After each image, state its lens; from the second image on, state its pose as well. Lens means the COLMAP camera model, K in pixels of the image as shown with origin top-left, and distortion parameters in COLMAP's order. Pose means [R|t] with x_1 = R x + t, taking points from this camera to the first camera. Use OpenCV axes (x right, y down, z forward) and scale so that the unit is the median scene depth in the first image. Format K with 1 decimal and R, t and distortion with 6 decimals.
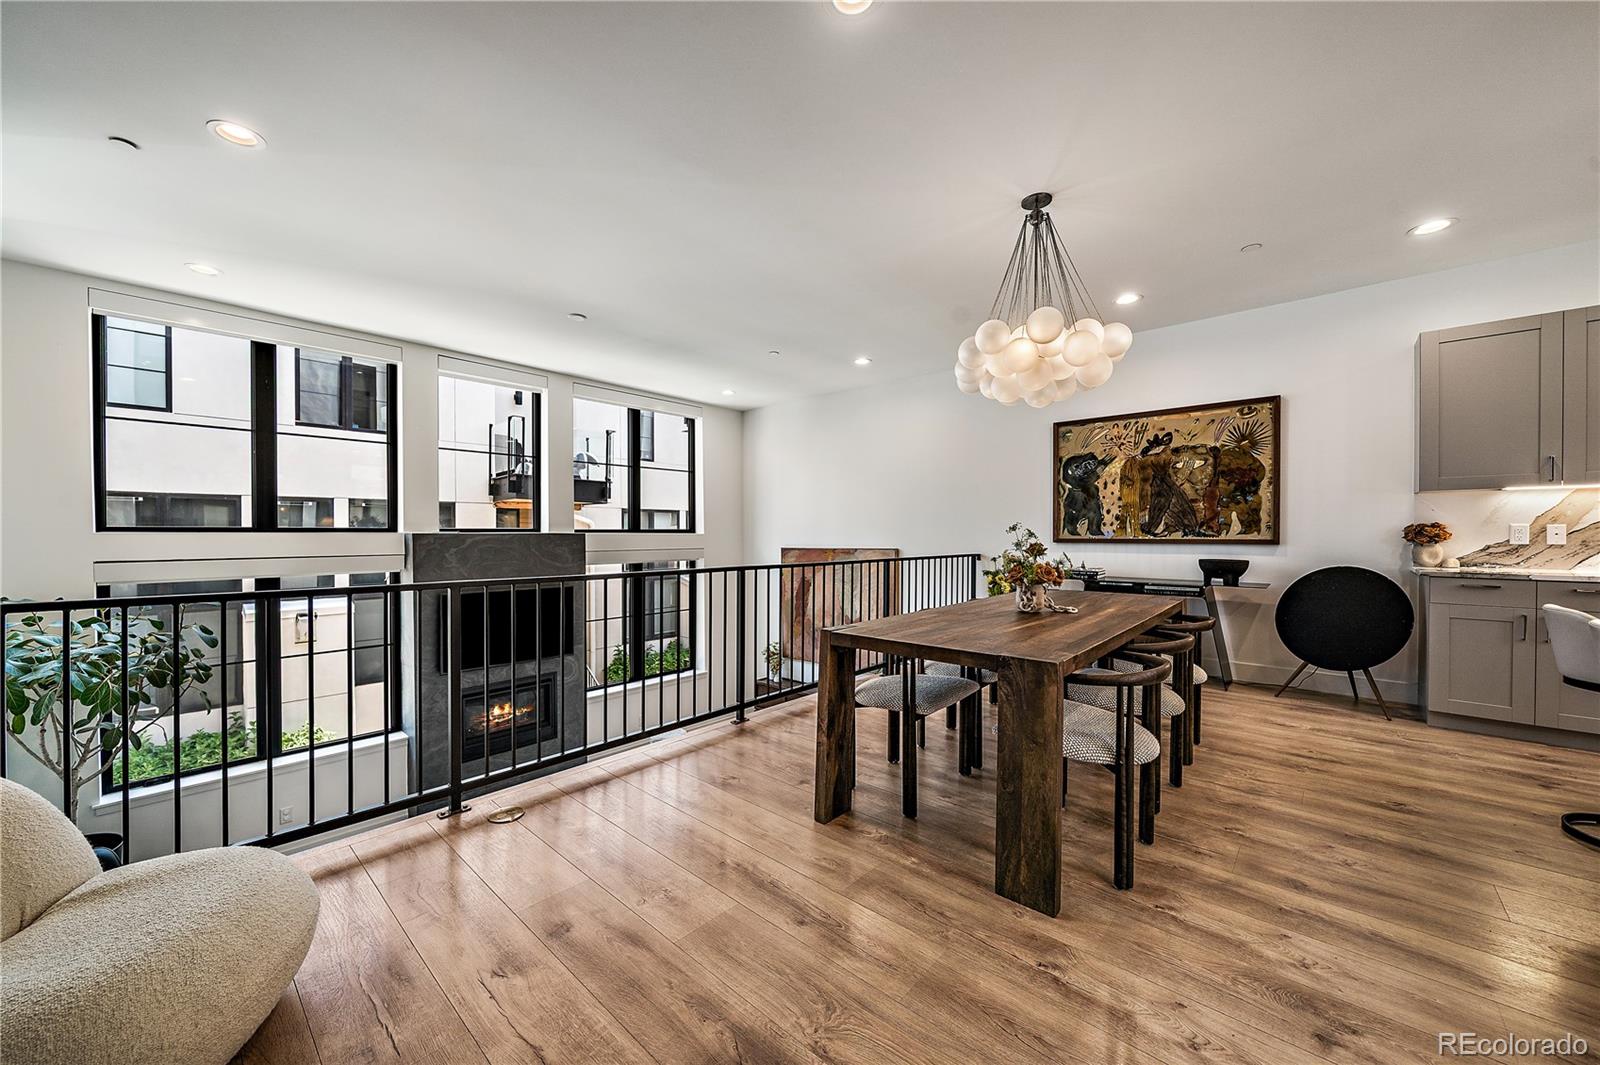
lens RADIAL K [[587.9, 0, 793.8], [0, 587.9, 536.2], [0, 0, 1]] dist [-0.002790, -0.000421]
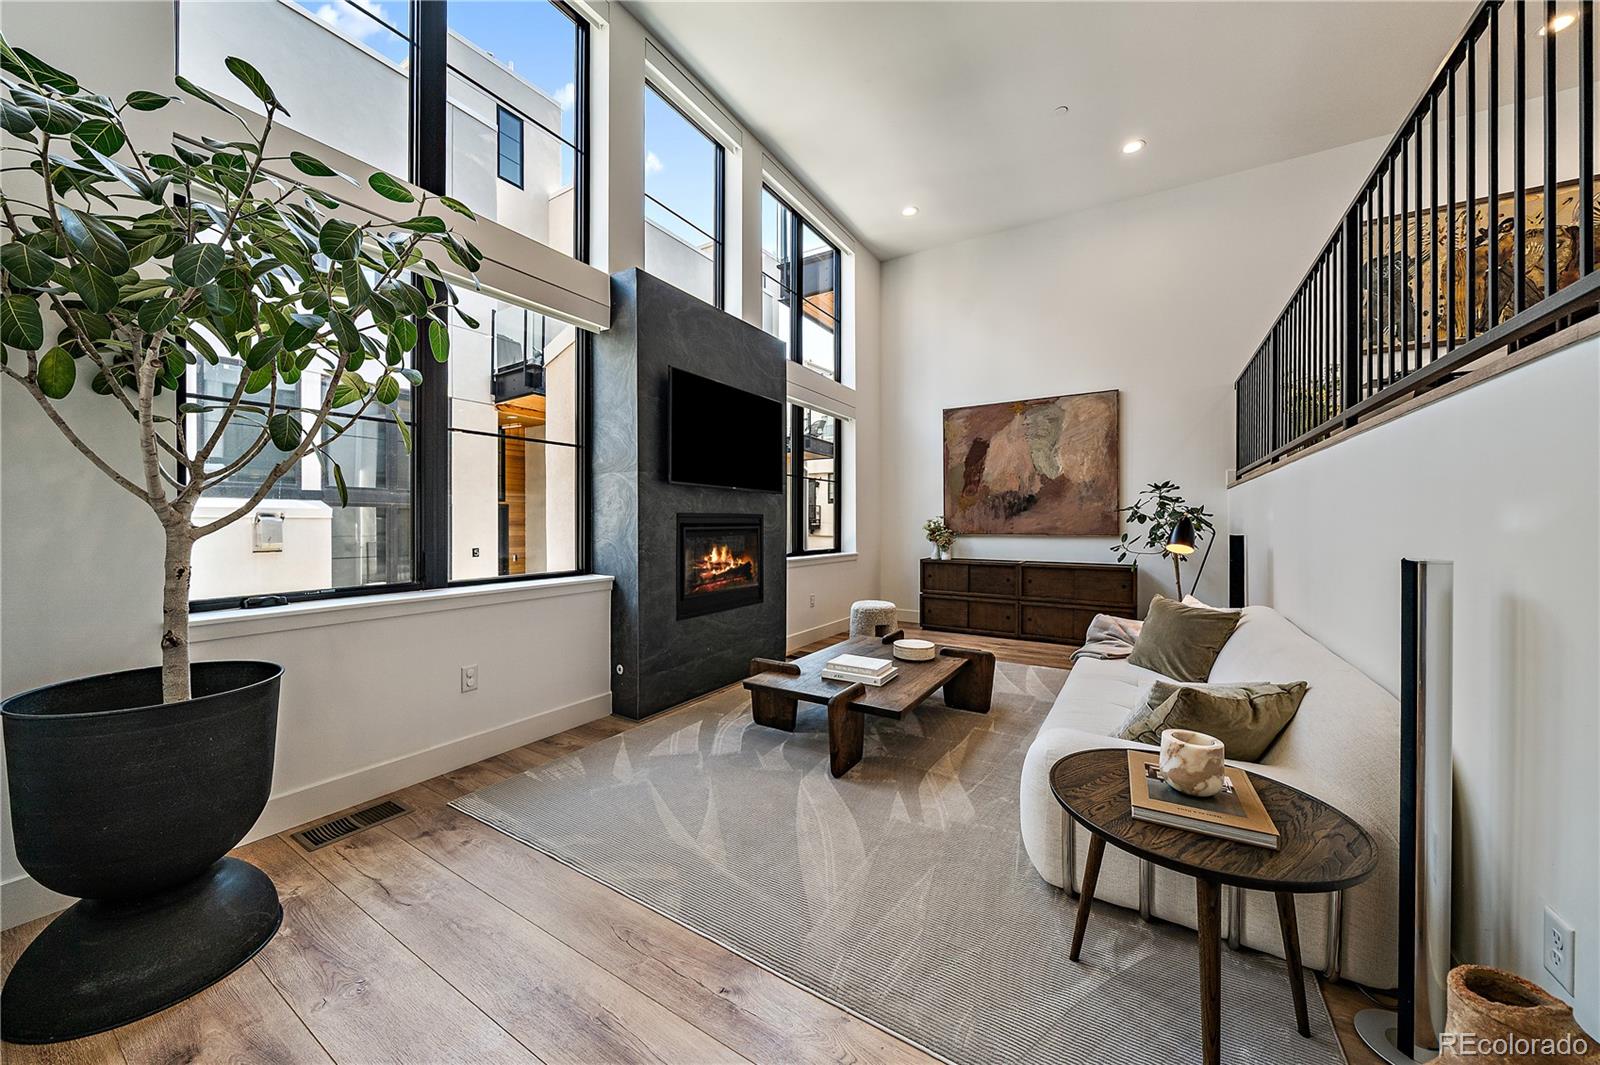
lens RADIAL K [[564.2, 0, 788.3], [0, 564.2, 530.2], [0, 0, 1]] dist [-0.001955, -0.000128]
pose [[0.983925, -0.003598, 0.178547, -0.637805], [0.001676, 0.999939, 0.010917, 0.303893], [-0.178575, -0.010442, 0.983871, 0.339593]]
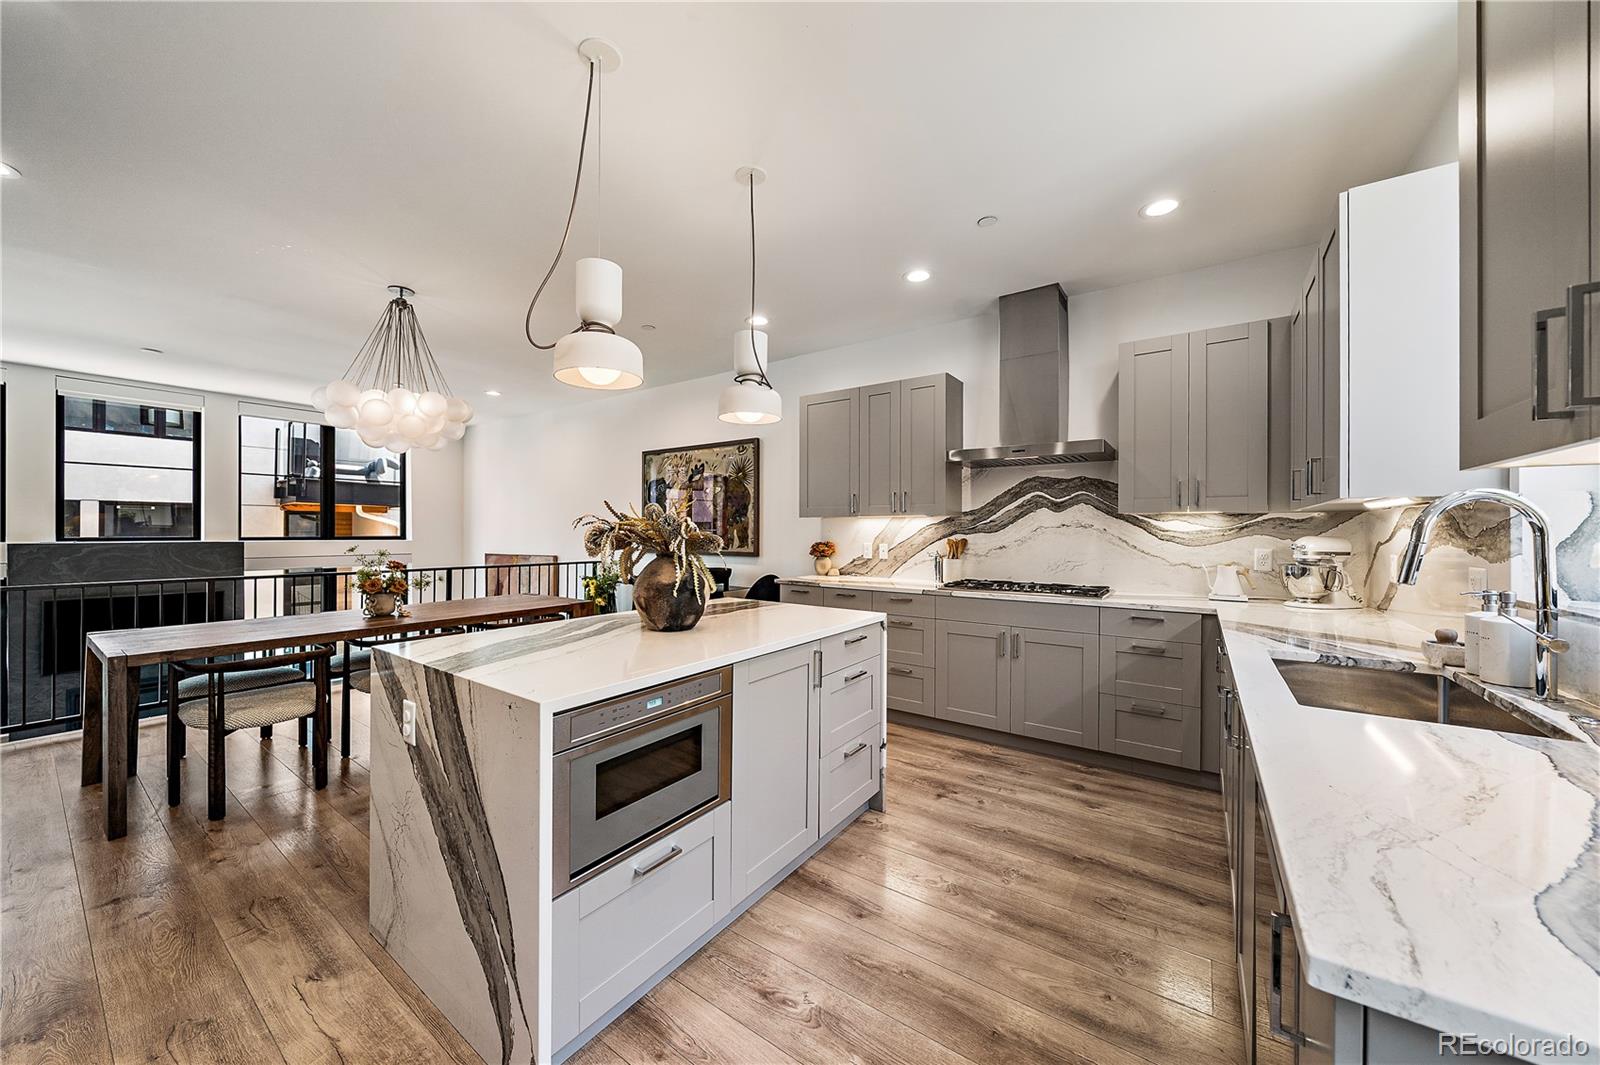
lens RADIAL K [[555.0, 0, 790.2], [0, 555.0, 530.5], [0, 0, 1]] dist [-0.002624, -0.000070]
pose [[0.992190, 0.004902, 0.124642, 0.678937], [-0.004111, 0.999970, -0.006606, -0.030556], [-0.124670, 0.006042, 0.992180, -0.171204]]
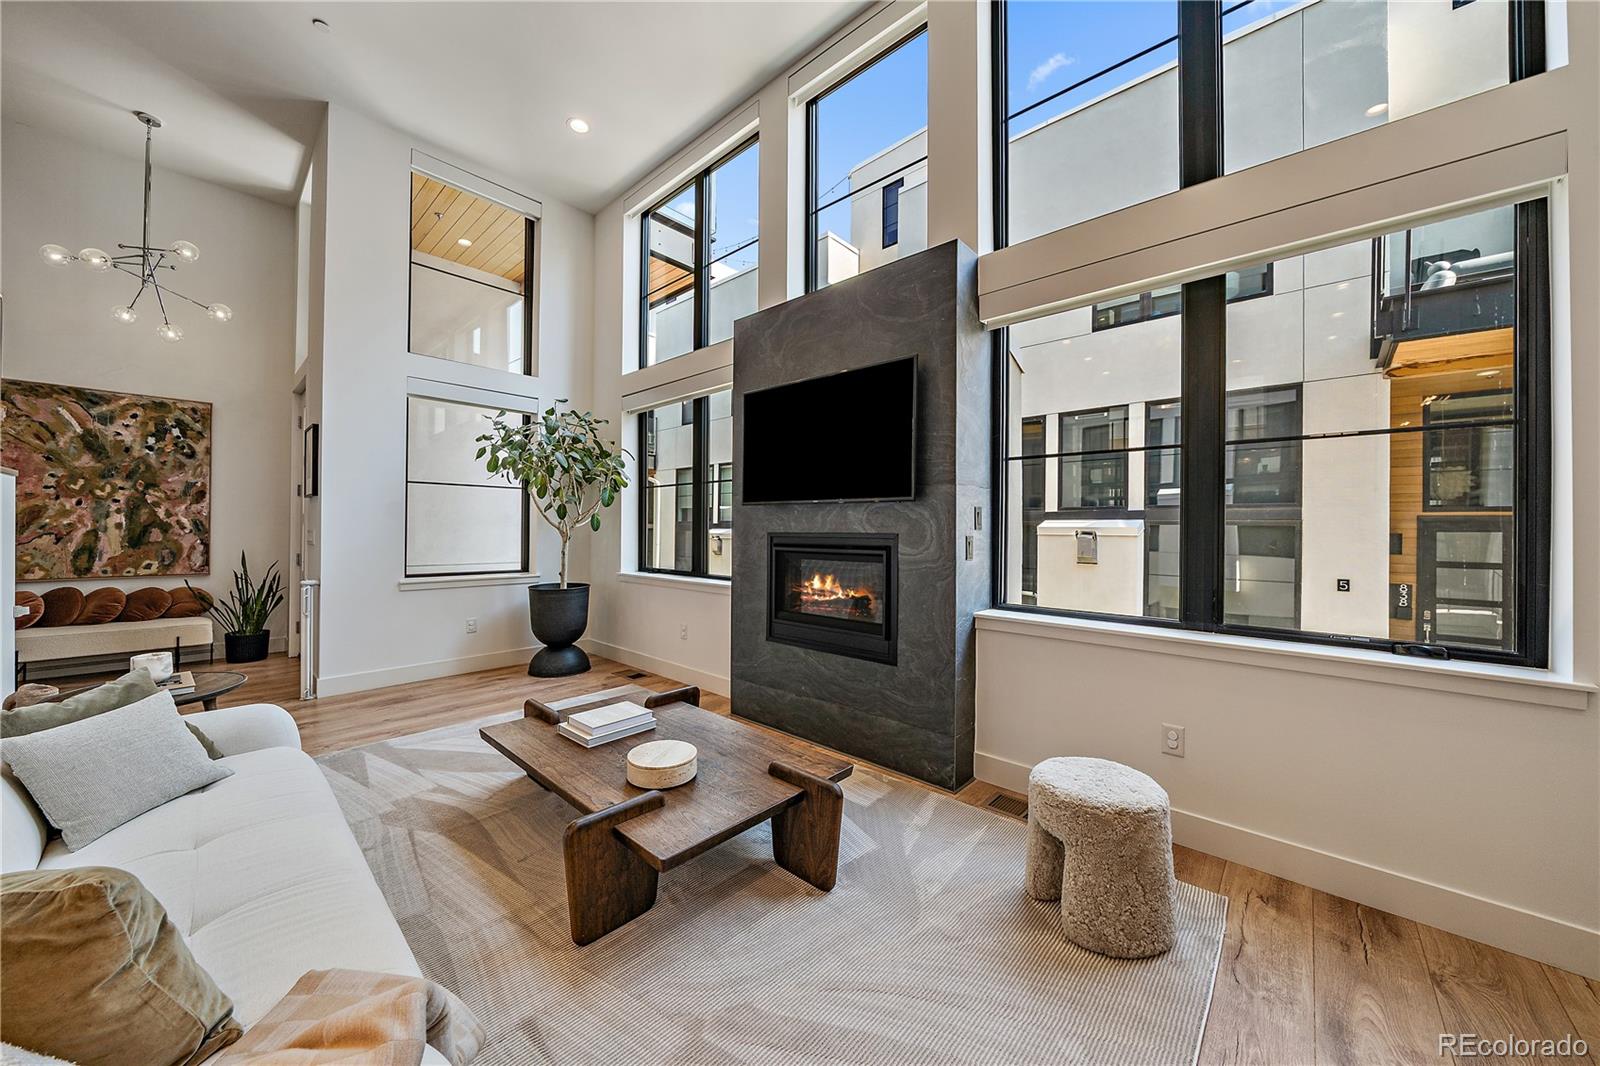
lens RADIAL K [[564.2, 0, 788.3], [0, 564.2, 530.7], [0, 0, 1]] dist [-0.001955, -0.000128]
pose [[-0.005472, -0.001939, -0.999983, 0.105881], [-0.015182, 0.999883, -0.001856, 0.287595], [0.999870, 0.015172, -0.005501, 1.140644]]
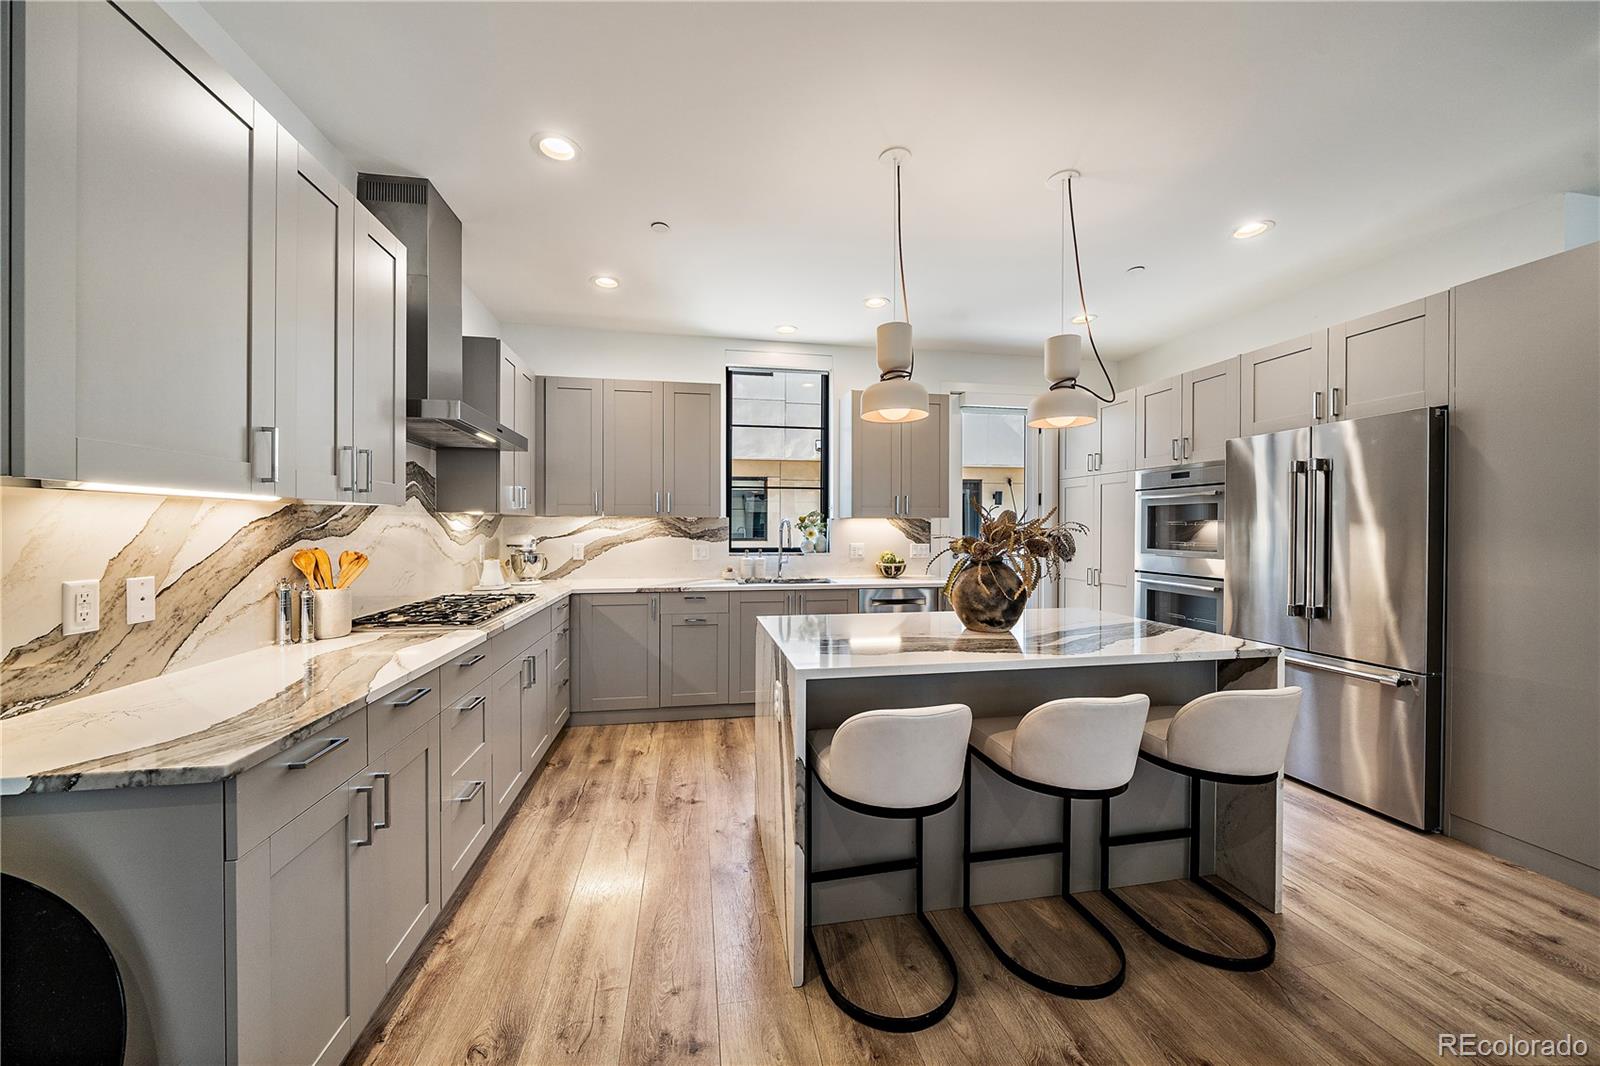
lens RADIAL K [[555.0, 0, 790.2], [0, 555.0, 531.0], [0, 0, 1]] dist [-0.002624, -0.000070]
pose [[-0.794560, -0.005506, 0.607160, 0.488618], [0.000442, 0.999953, 0.009646, -0.042129], [-0.607185, 0.007933, -0.794521, 0.750404]]
